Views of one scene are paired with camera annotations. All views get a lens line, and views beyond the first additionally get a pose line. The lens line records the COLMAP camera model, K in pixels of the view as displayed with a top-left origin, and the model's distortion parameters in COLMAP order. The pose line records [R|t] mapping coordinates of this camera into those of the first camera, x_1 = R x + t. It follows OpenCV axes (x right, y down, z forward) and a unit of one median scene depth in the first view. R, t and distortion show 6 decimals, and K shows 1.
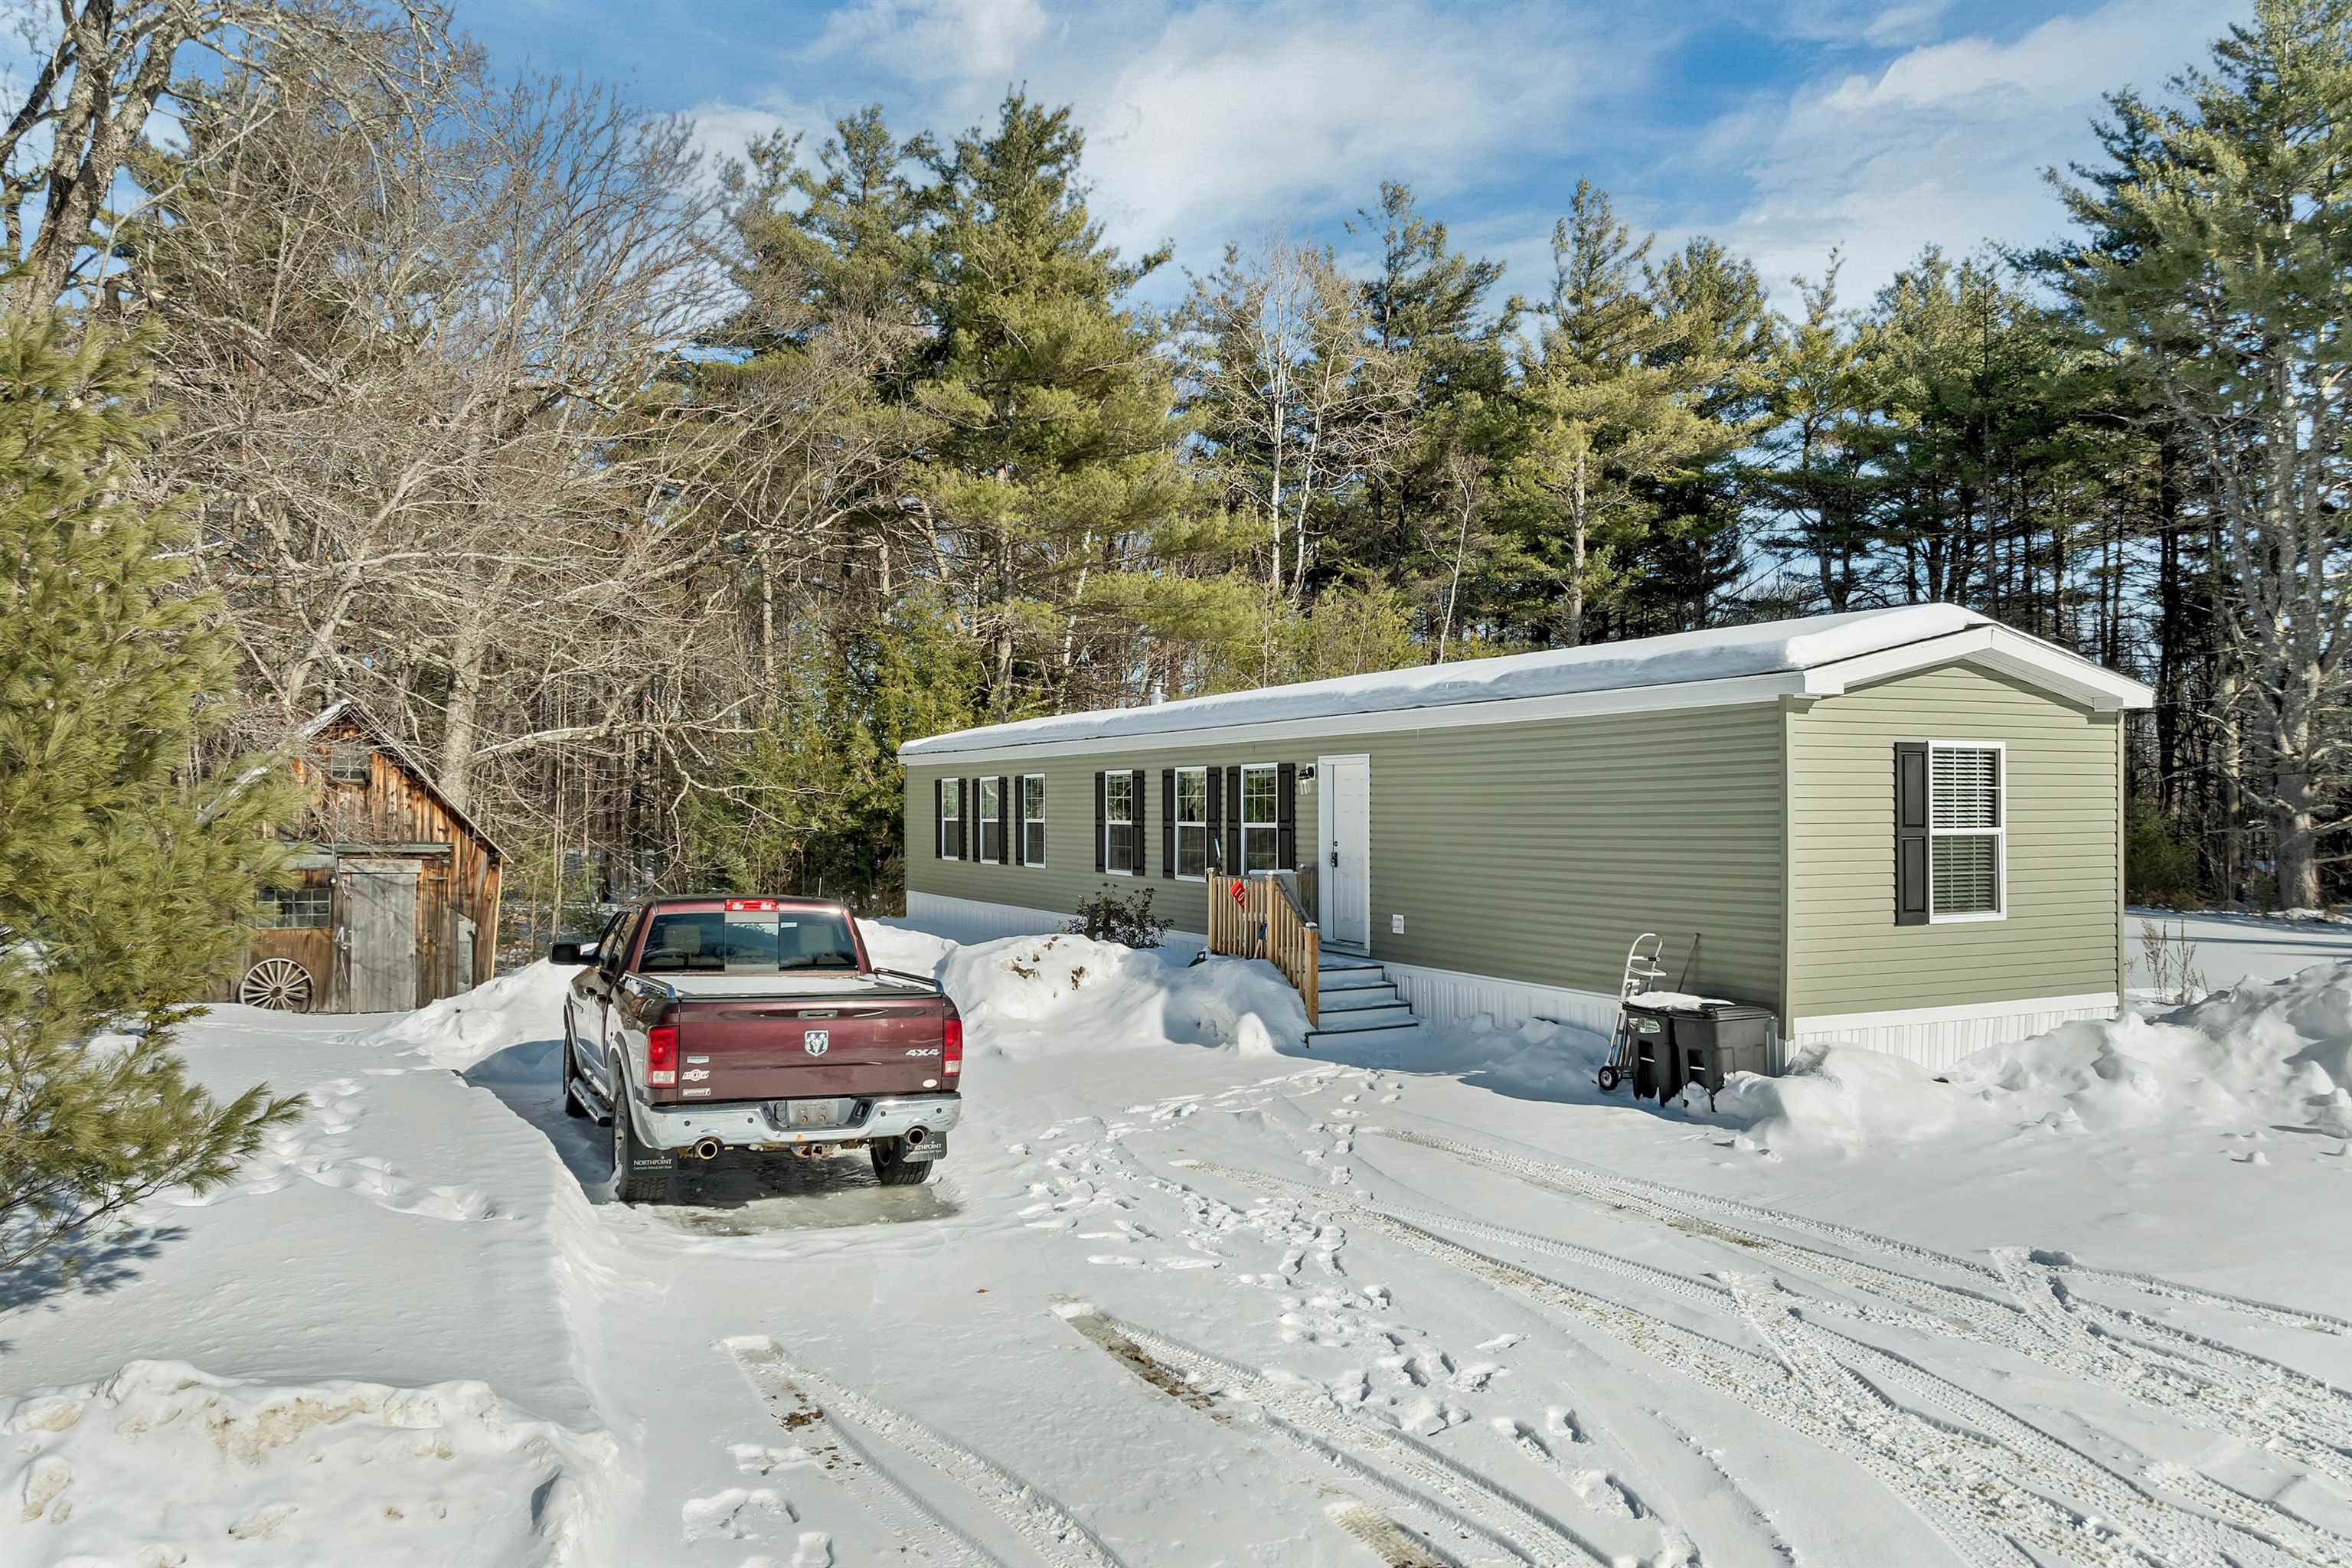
lens RADIAL K [[1683.2, 0, 1225.9], [0, 1683.2, 746.1], [0, 0, 1]] dist [-0.034041, -0.005588]
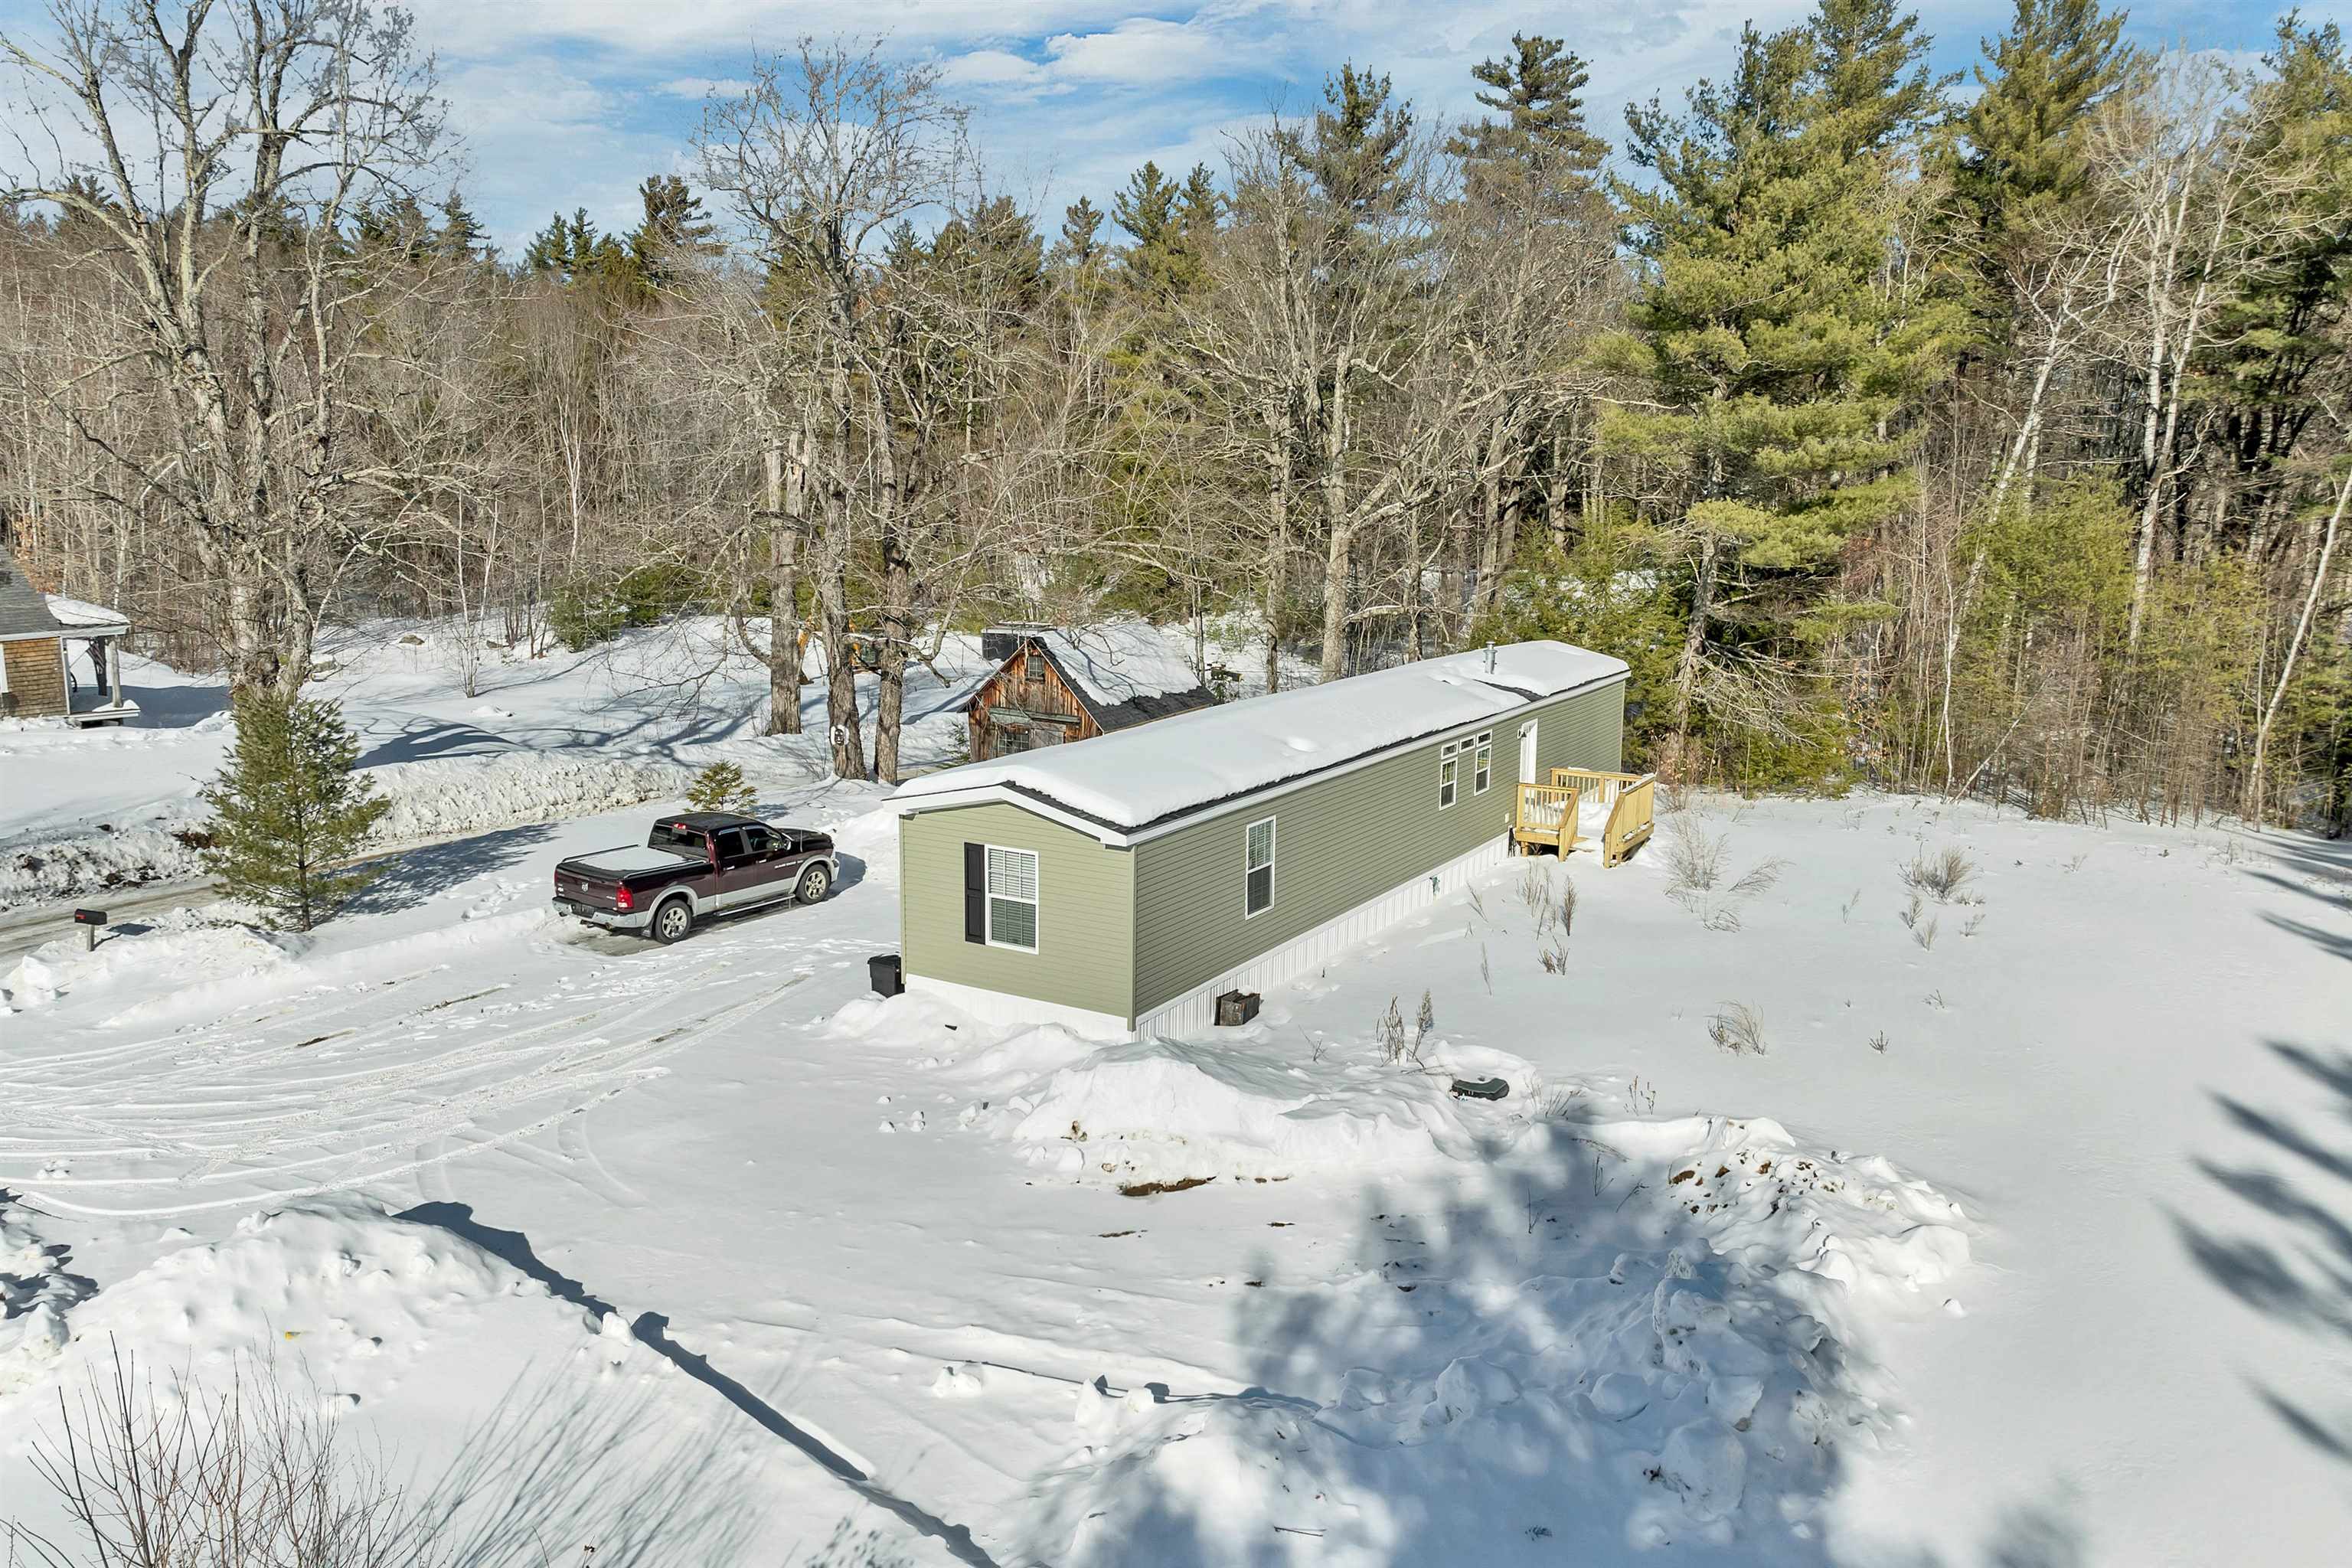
lens RADIAL K [[1705.1, 0, 1233.4], [0, 1705.1, 778.1], [0, 0, 1]] dist [-0.027861, -0.003138]
pose [[0.552698, 0.156167, -0.818619, 1.942583], [0.013560, 0.980470, 0.196198, -0.400911], [0.833272, -0.119539, 0.539786, 0.261255]]
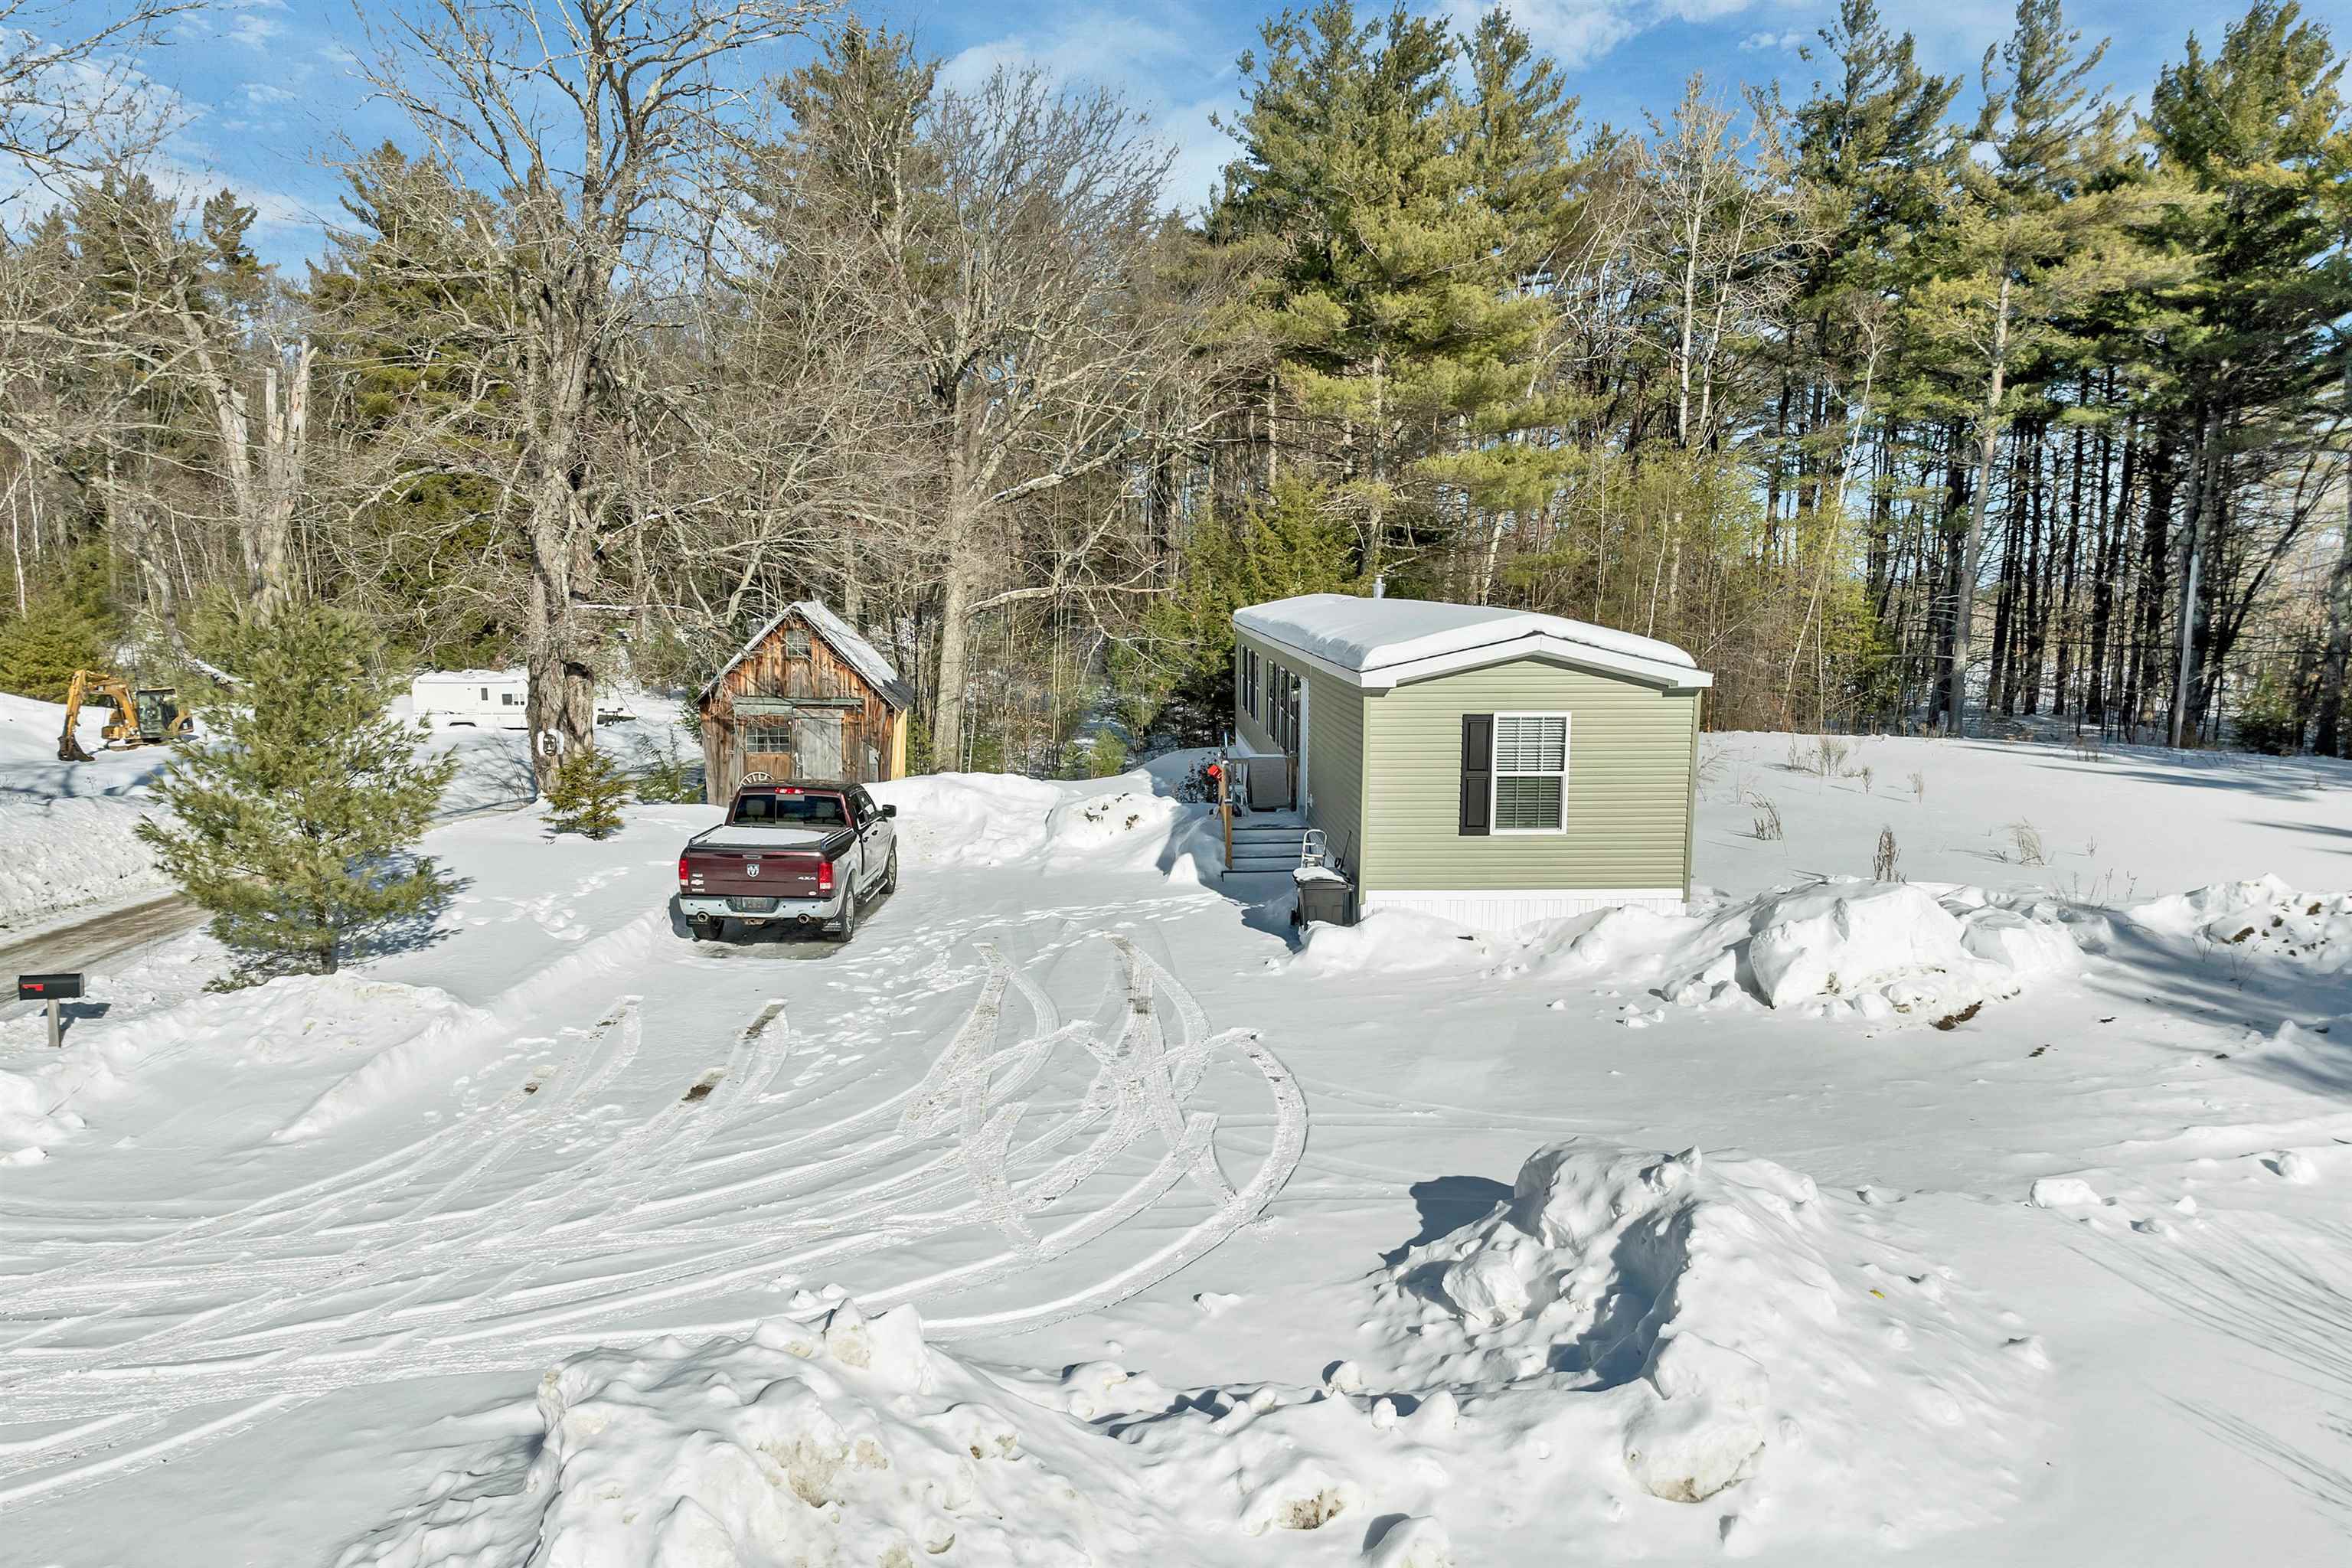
lens RADIAL K [[1705.1, 0, 1233.4], [0, 1705.1, 778.1], [0, 0, 1]] dist [-0.027861, -0.003138]
pose [[0.915188, 0.050018, -0.399912, 0.789465], [0.012155, 0.988392, 0.151437, -0.171127], [0.402845, -0.143455, 0.903956, -0.443555]]
